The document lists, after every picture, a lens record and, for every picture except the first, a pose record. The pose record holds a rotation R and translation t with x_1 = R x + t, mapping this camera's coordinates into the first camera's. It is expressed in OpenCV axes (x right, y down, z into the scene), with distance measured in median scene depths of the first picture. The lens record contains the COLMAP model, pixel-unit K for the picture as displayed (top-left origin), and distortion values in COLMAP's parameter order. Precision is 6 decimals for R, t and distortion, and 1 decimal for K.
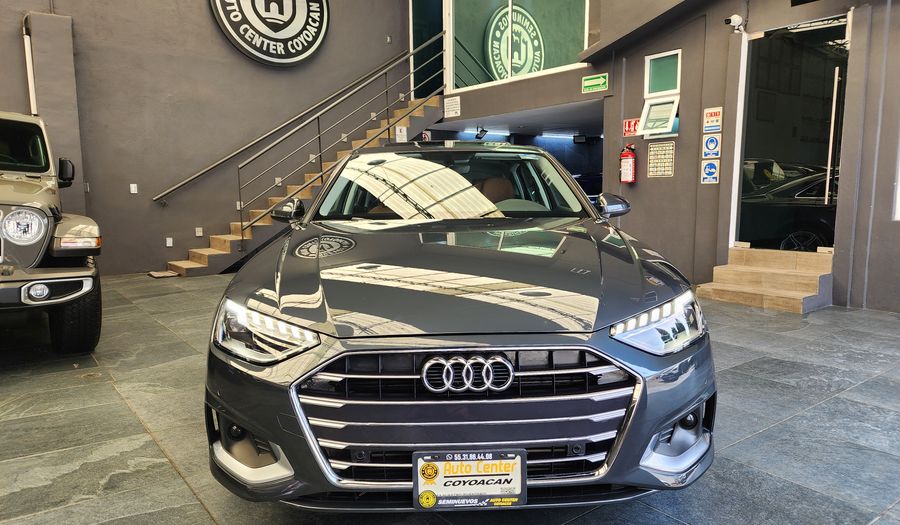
lens RADIAL K [[615.7, 0, 444.1], [0, 615.7, 267.7], [0, 0, 1]] dist [0.043984, -0.033974]
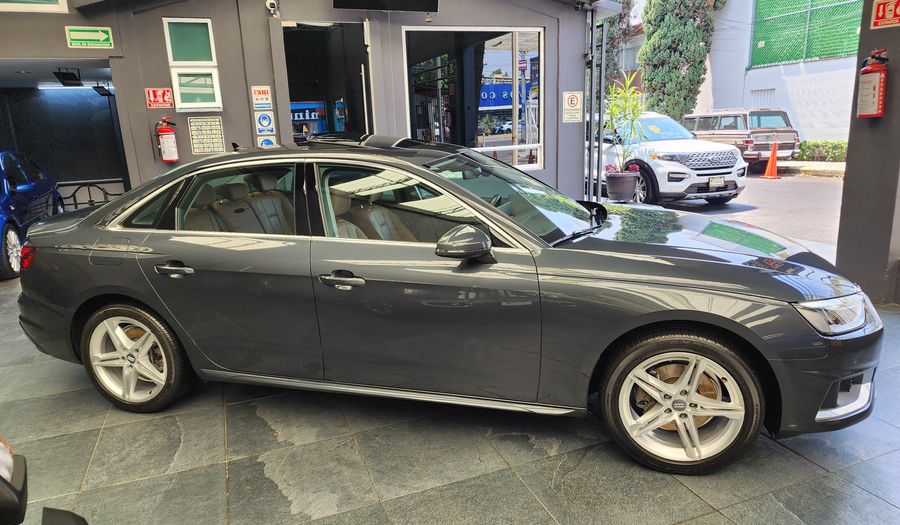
lens RADIAL K [[615.7, 0, 452.8], [0, 615.7, 266.0], [0, 0, 1]] dist [0.043984, -0.033974]
pose [[0.268121, -0.222379, 0.937368, -0.451032], [0.151084, 0.970660, 0.187061, -0.094020], [-0.951464, 0.091467, 0.293853, 0.354235]]
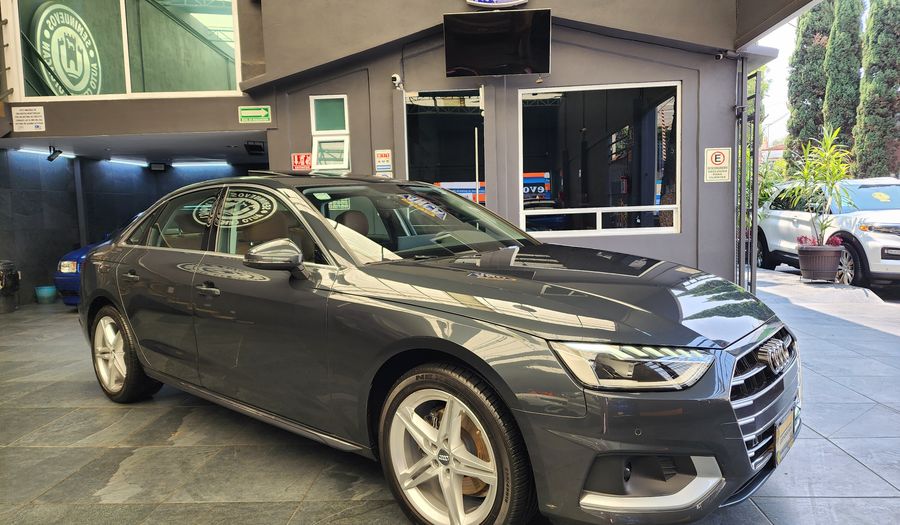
lens RADIAL K [[615.7, 0, 452.2], [0, 615.7, 263.3], [0, 0, 1]] dist [0.043984, -0.033974]
pose [[0.652157, -0.070696, 0.754780, -0.316021], [0.114185, 0.993444, -0.005610, -0.021475], [-0.749435, 0.089843, 0.655954, 0.141436]]
